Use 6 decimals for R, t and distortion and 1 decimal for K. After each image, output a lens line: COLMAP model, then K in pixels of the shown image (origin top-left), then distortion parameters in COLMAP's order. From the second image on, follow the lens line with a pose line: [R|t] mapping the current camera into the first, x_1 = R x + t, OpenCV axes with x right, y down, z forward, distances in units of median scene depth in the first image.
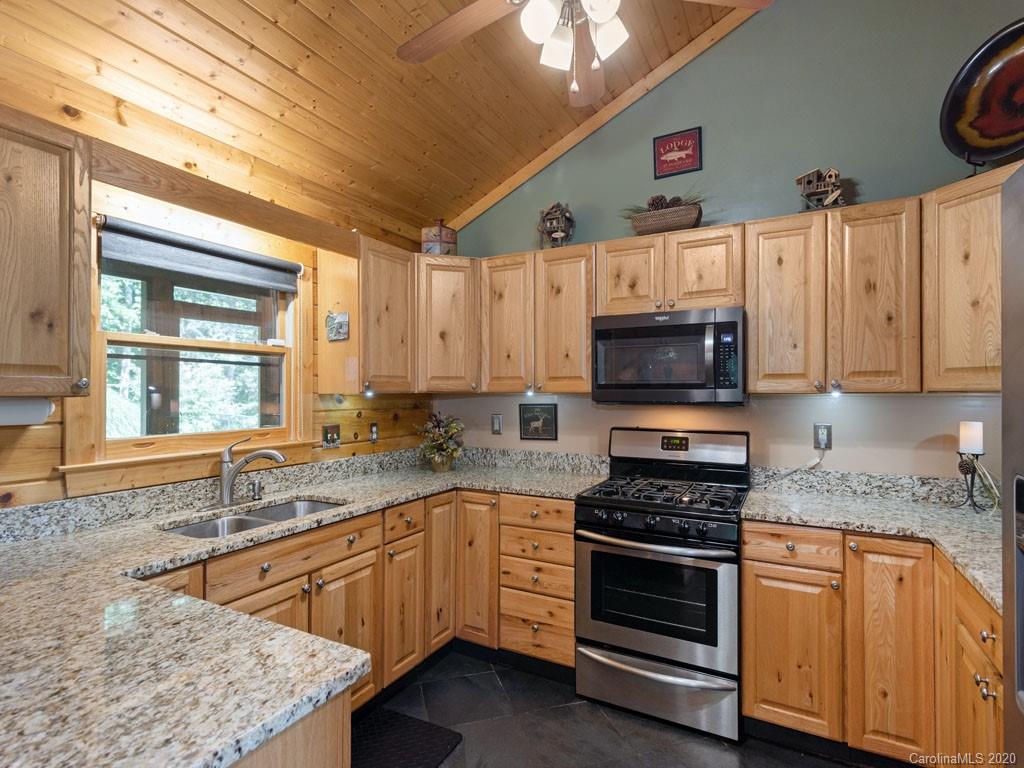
lens RADIAL K [[531.5, 0, 484.6], [0, 531.5, 391.6], [0, 0, 1]] dist [0.008545, -0.001783]
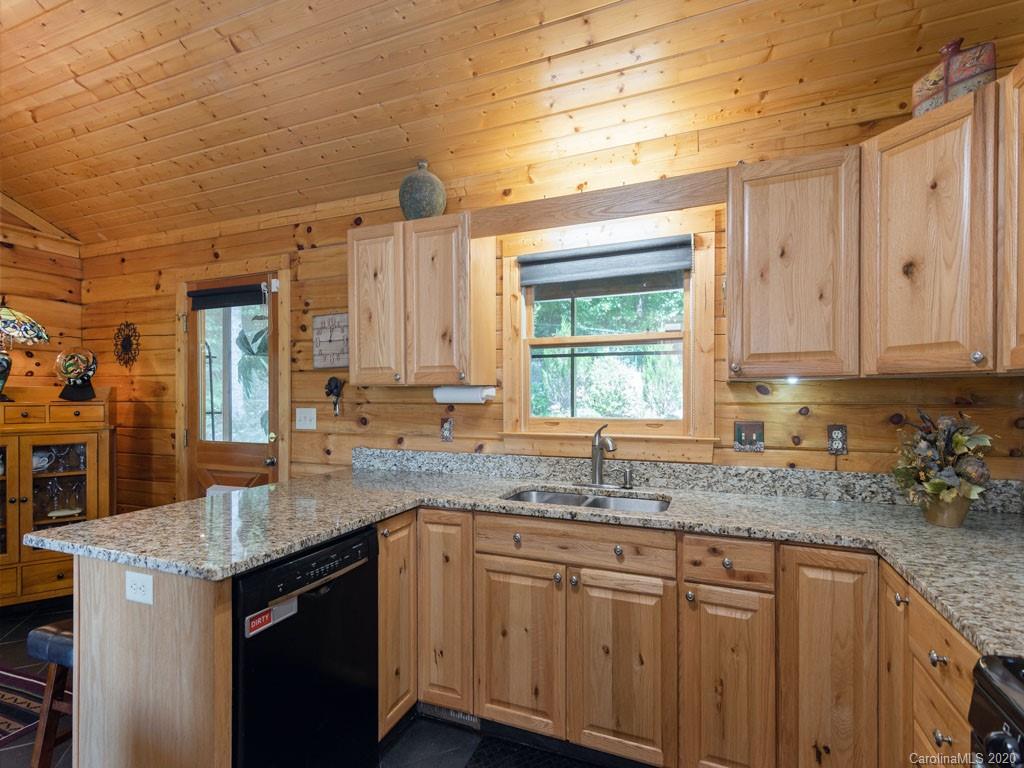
lens RADIAL K [[503.9, 0, 529.7], [0, 503.9, 397.6], [0, 0, 1]] dist [0.010913, -0.000749]
pose [[0.128606, 0.001785, -0.991694, 0.462391], [0.000220, 0.999998, 0.001829, 0.028906], [0.991696, -0.000453, 0.128605, 0.662352]]
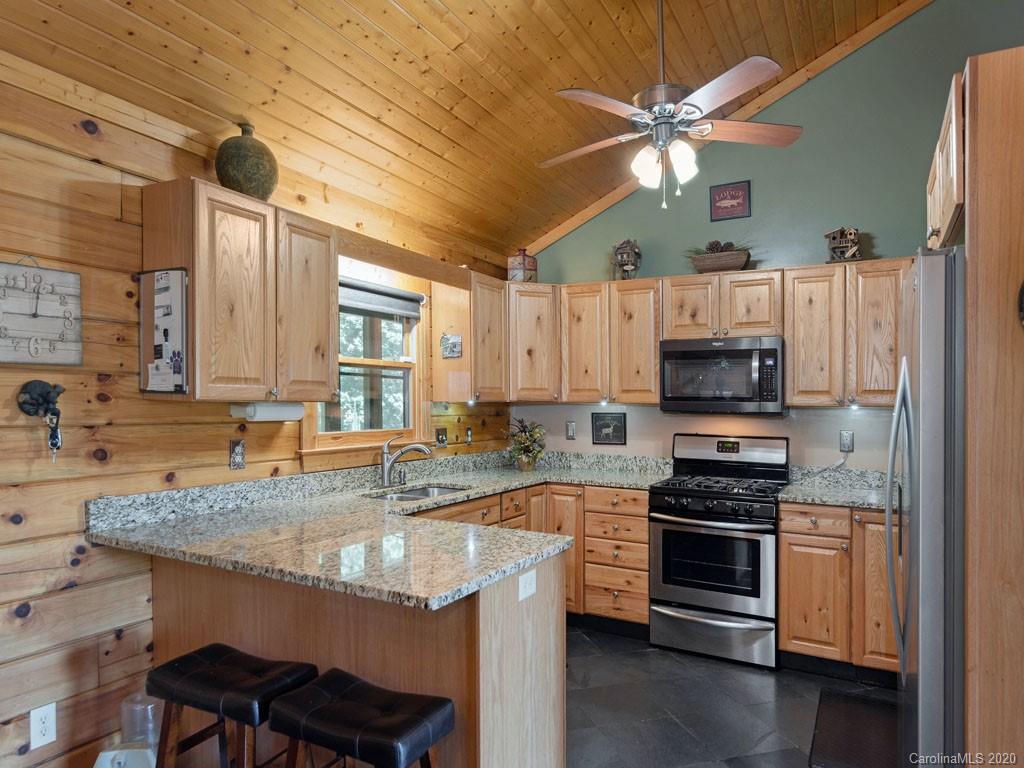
lens RADIAL K [[656.9, 0, 509.4], [0, 656.9, 376.4], [0, 0, 1]] dist [-0.002366, 0.003974]
pose [[0.999611, 0.014235, 0.023997, -0.196338], [-0.013324, 0.999200, -0.037704, 0.001025], [-0.024514, 0.037370, 0.999001, -0.536516]]
